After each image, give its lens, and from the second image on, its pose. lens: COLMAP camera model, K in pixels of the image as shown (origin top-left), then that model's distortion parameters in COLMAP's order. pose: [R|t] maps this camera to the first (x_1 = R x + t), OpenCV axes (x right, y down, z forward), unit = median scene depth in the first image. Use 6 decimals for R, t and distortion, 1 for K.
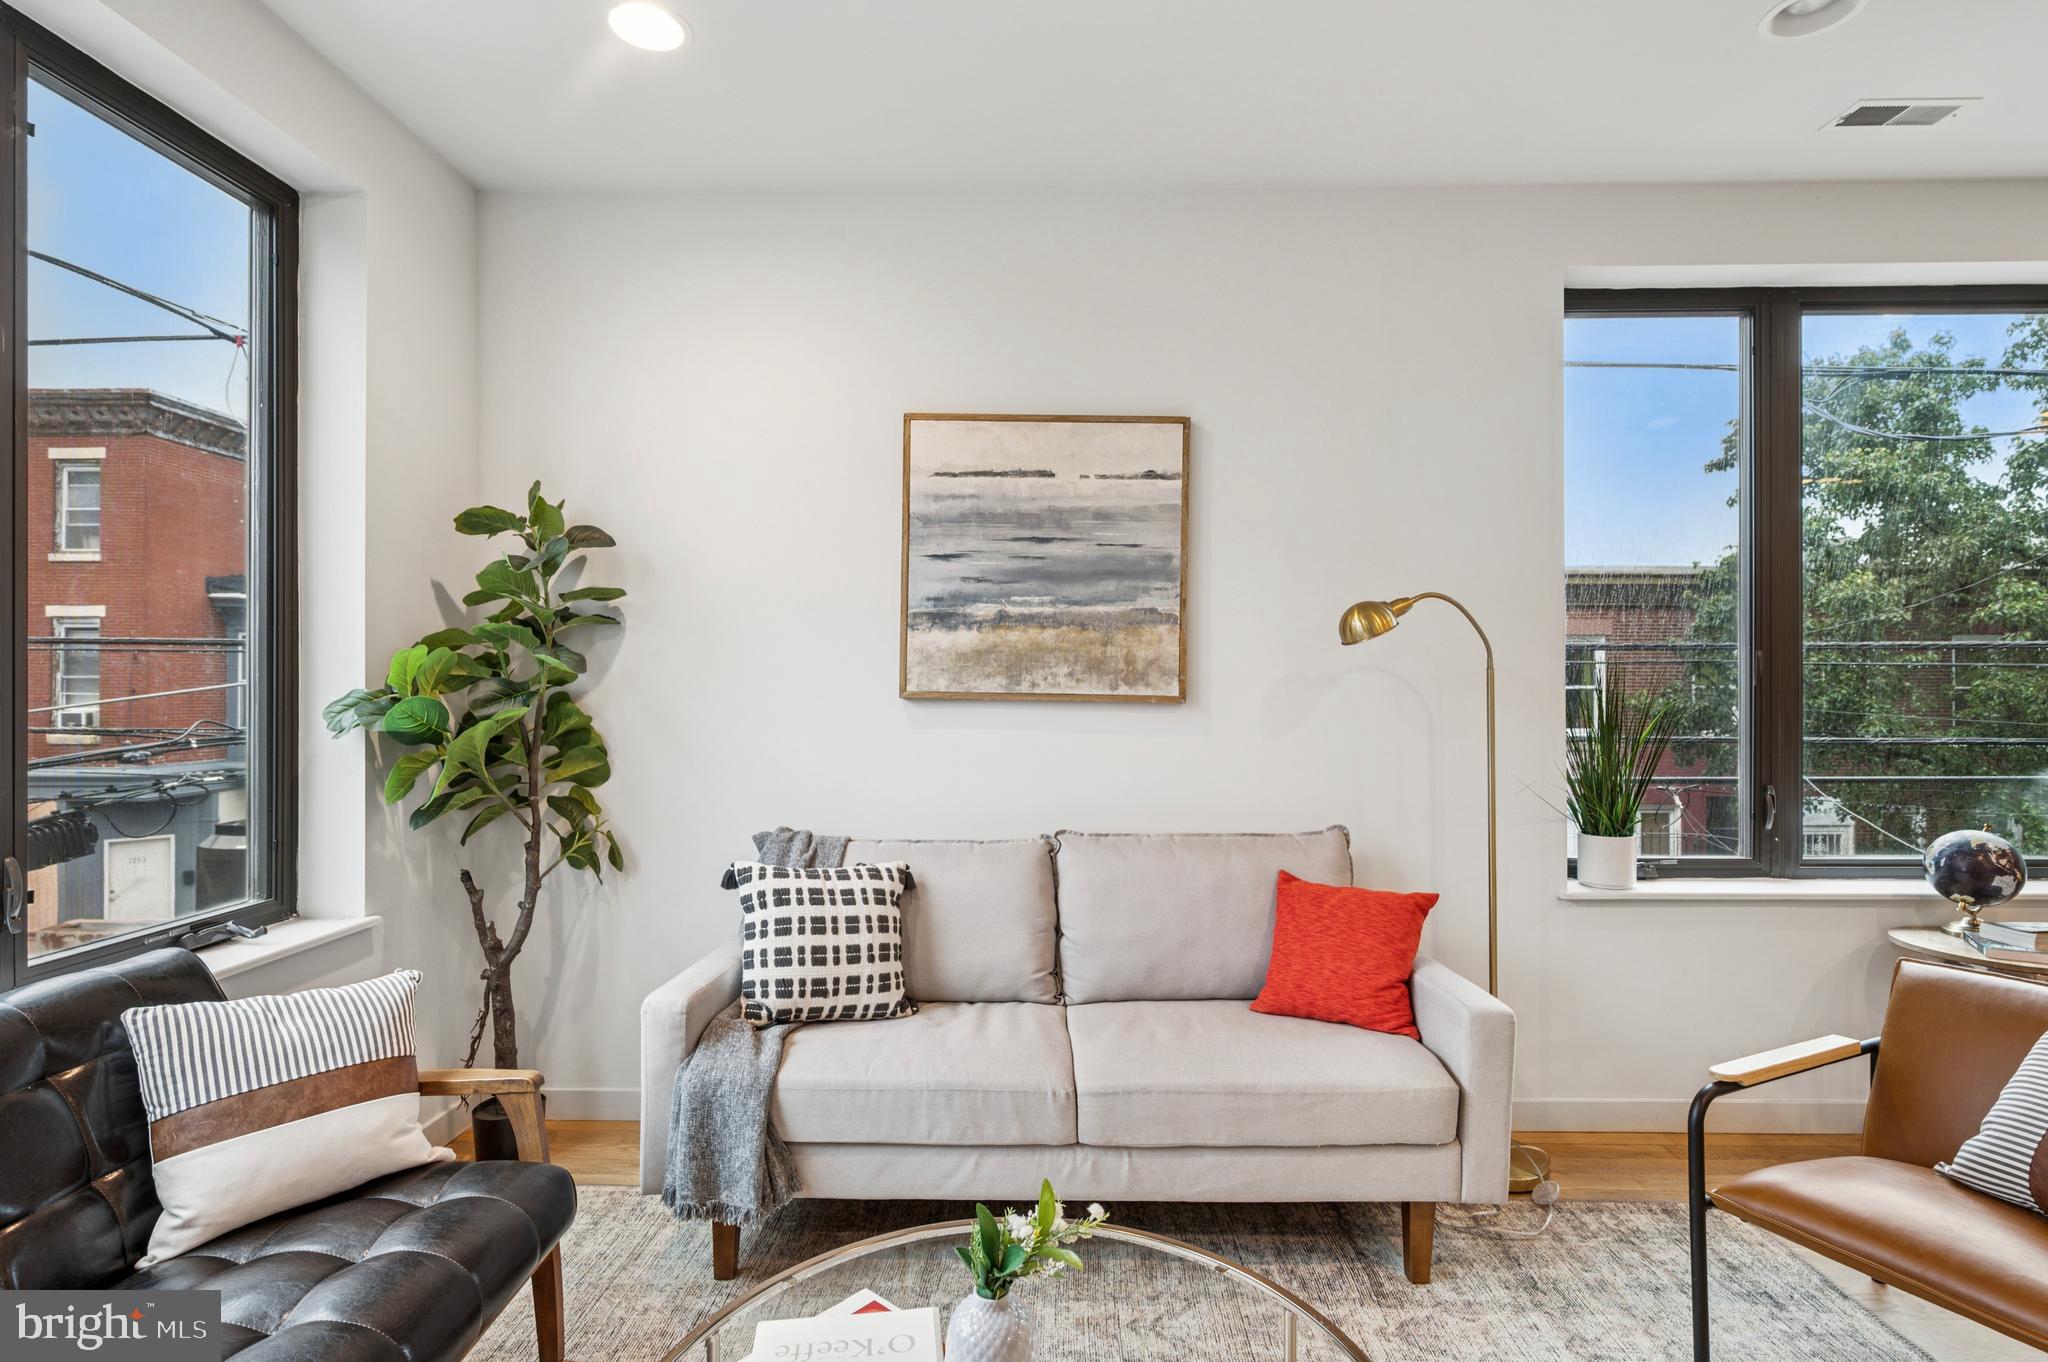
lens RADIAL K [[1022.3, 0, 1024.0], [0, 1022.3, 681.0], [0, 0, 1]] dist [-0.000924, 0.000012]
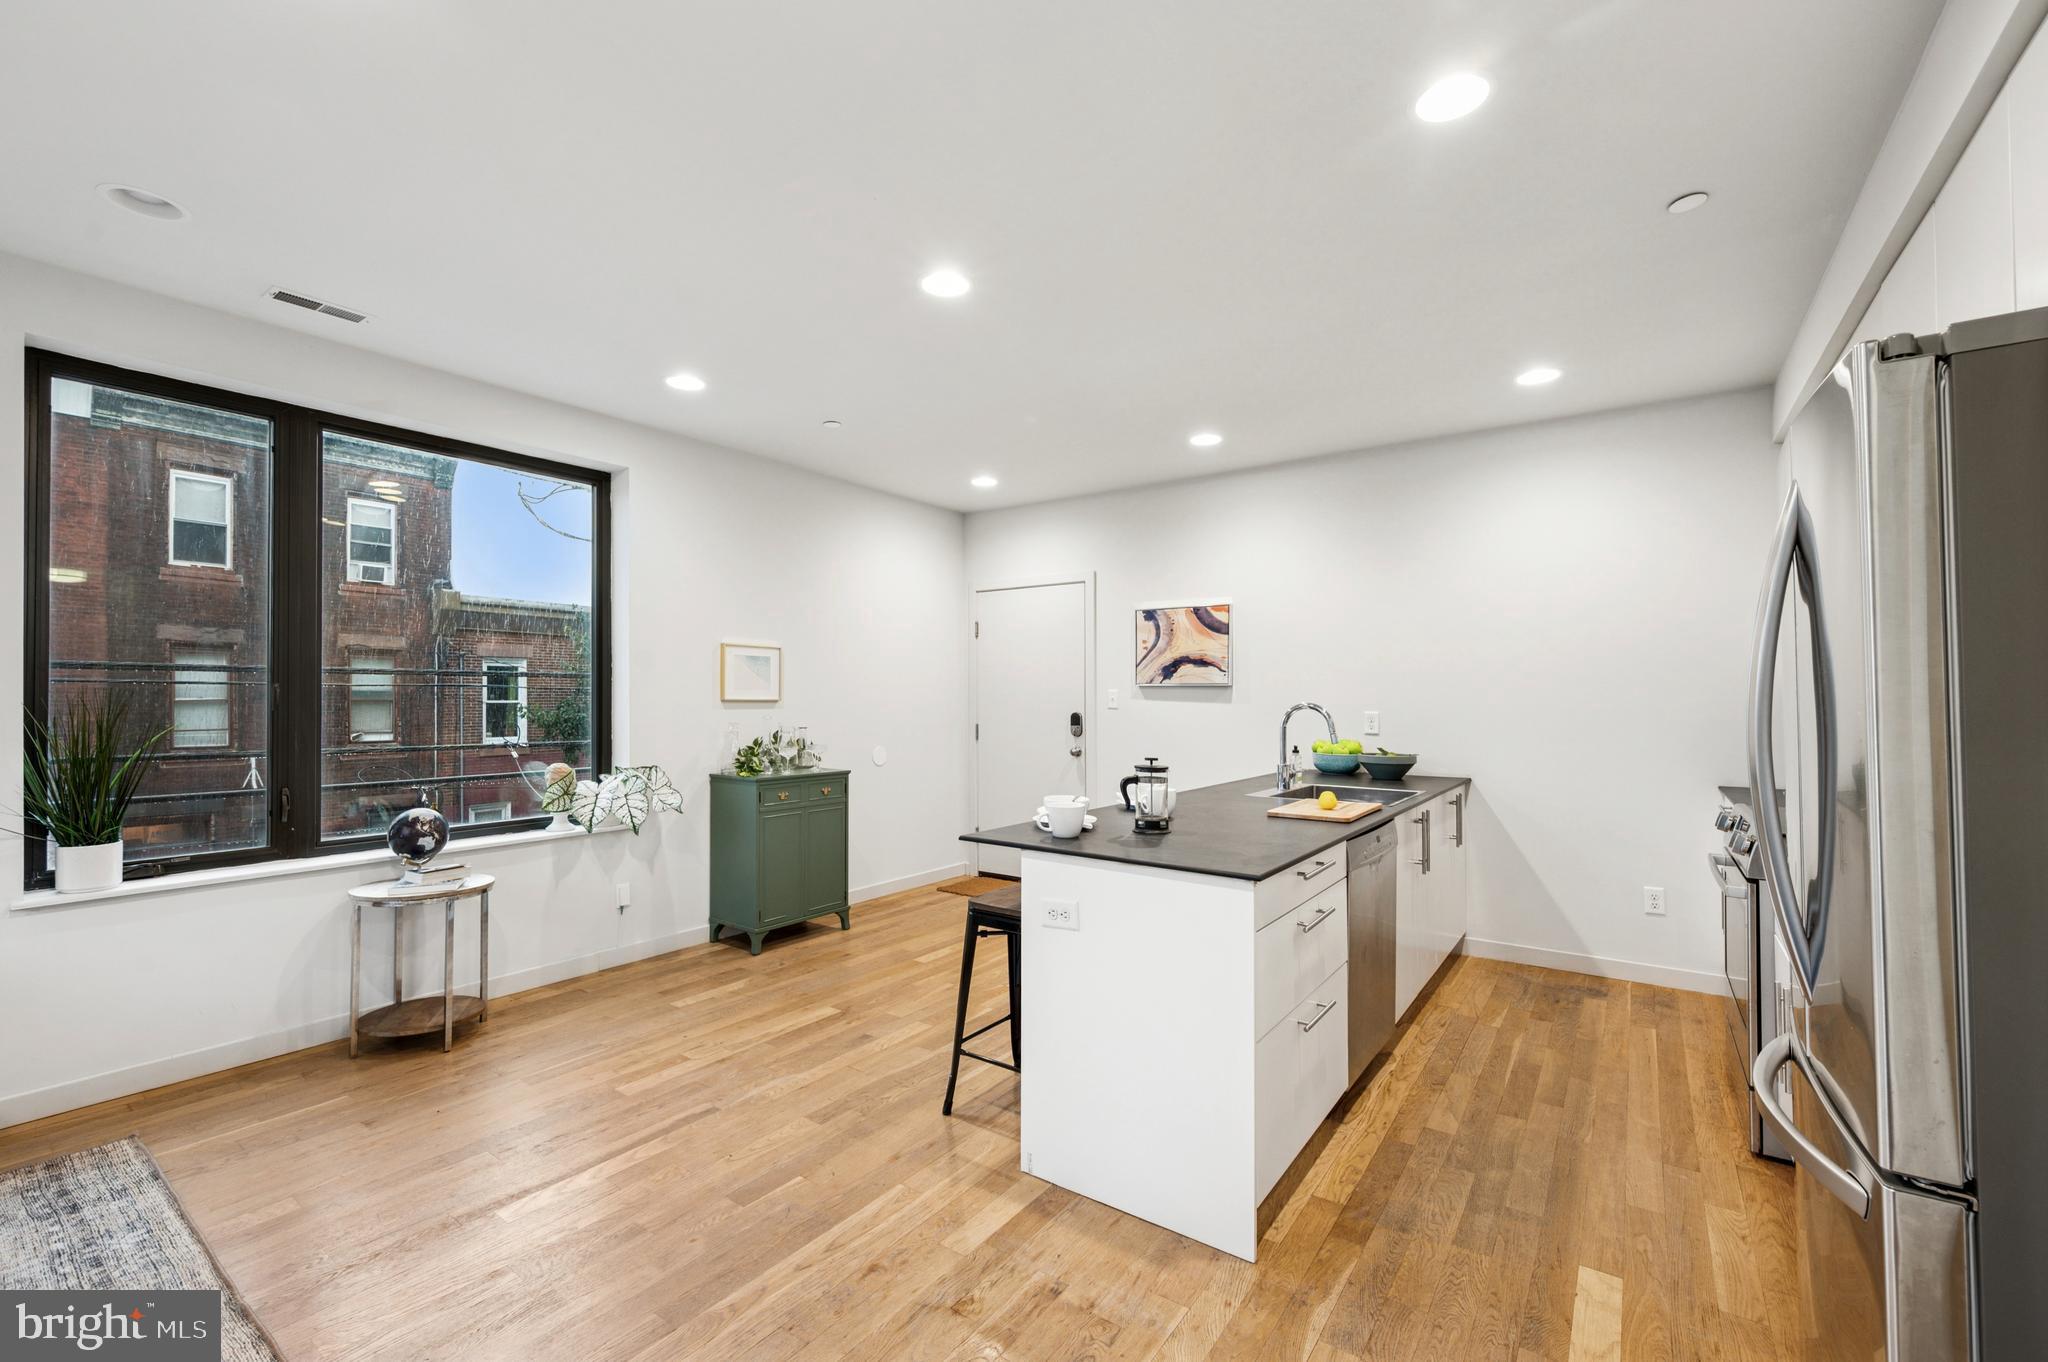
lens RADIAL K [[856.3, 0, 1031.9], [0, 856.3, 683.8], [0, 0, 1]] dist [0.001331, 0.000006]
pose [[0.561050, 0.014642, 0.827653, 0.380986], [-0.008077, 0.999893, -0.012214, -0.025636], [-0.827743, 0.000167, 0.561108, -0.407120]]
